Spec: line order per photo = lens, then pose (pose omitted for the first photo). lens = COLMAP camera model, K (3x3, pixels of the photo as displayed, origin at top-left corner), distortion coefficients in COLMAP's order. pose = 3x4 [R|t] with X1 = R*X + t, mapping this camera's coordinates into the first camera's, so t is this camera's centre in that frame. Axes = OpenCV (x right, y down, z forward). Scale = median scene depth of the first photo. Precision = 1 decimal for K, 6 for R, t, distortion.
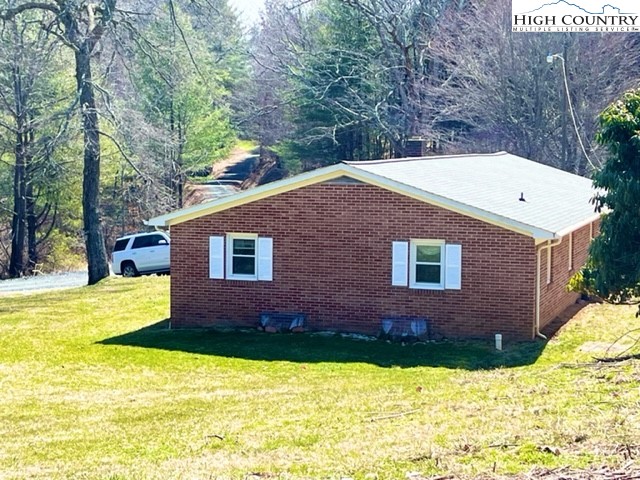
lens RADIAL K [[1341.1, 0, 320.7], [0, 1341.1, 242.4], [0, 0, 1]] dist [0.160649, 0.000000]
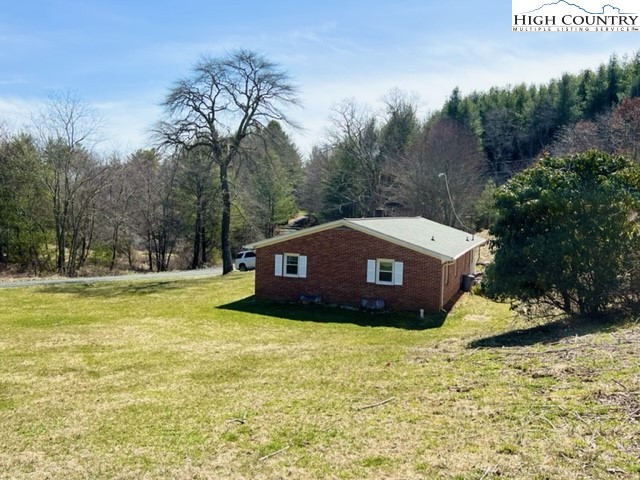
lens RADIAL K [[557.9, 0, 316.6], [0, 557.9, 236.8], [0, 0, 1]] dist [0.020350, 0.000735]
pose [[0.999189, 0.023813, -0.032456, 0.004382], [-0.024808, 0.999223, -0.030614, -0.006858], [0.031702, 0.031394, 0.999004, 0.174458]]
